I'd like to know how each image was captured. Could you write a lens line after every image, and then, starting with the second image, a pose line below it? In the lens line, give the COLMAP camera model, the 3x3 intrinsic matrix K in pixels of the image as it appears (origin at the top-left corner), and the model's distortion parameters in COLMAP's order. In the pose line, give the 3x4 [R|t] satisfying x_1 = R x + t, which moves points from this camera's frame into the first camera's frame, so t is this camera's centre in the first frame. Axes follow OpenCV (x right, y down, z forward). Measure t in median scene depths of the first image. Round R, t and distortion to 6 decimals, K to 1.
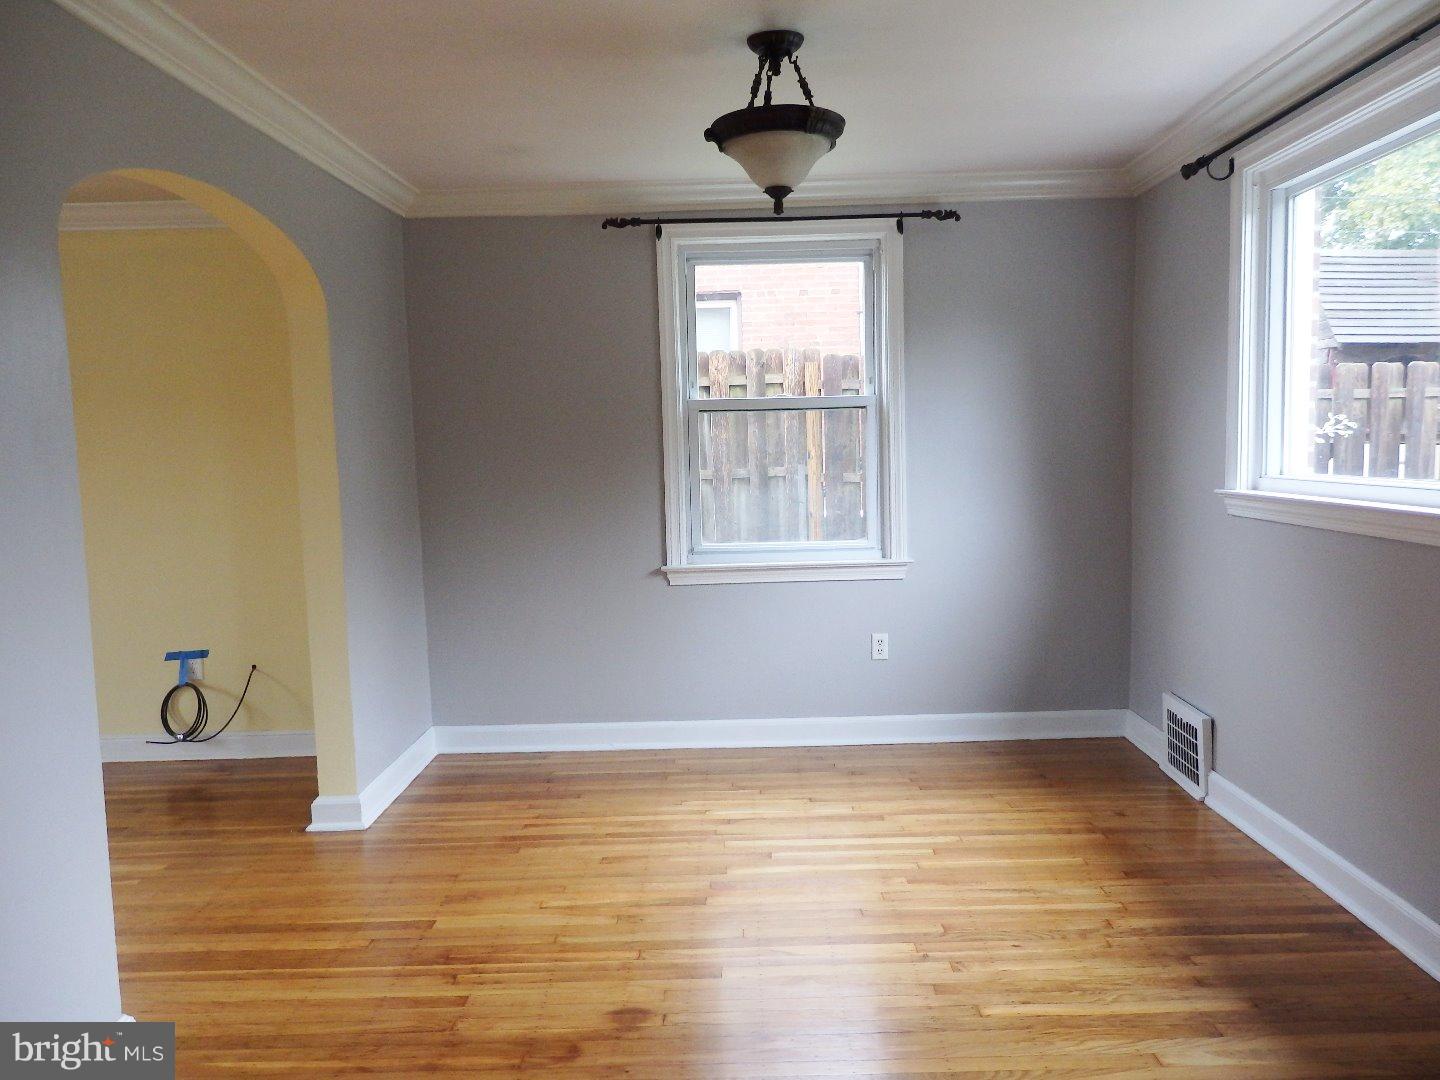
lens RADIAL K [[1054.4, 0, 721.6], [0, 1054.4, 540.0], [0, 0, 1]] dist [-0.005454, 0.002417]
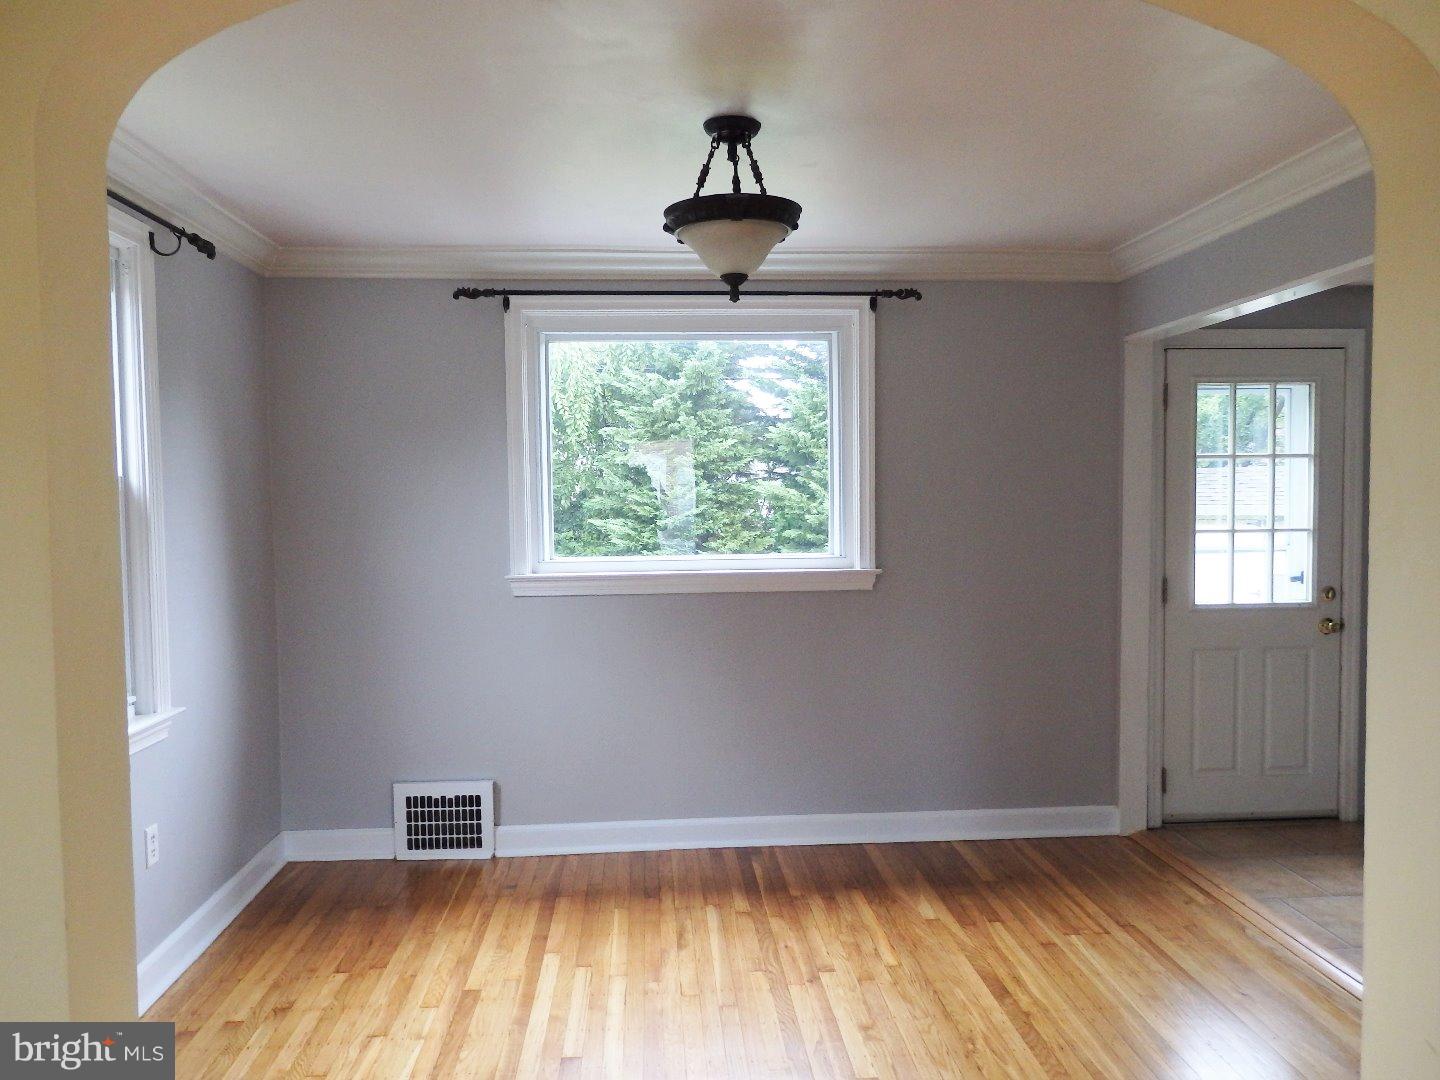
lens RADIAL K [[1054.4, 0, 721.6], [0, 1054.4, 540.0], [0, 0, 1]] dist [-0.005454, 0.002417]
pose [[-0.066155, -0.015574, 0.997688, -0.719665], [0.115355, 0.993055, 0.023151, -0.089028], [-0.991119, 0.116620, -0.063899, 0.865610]]
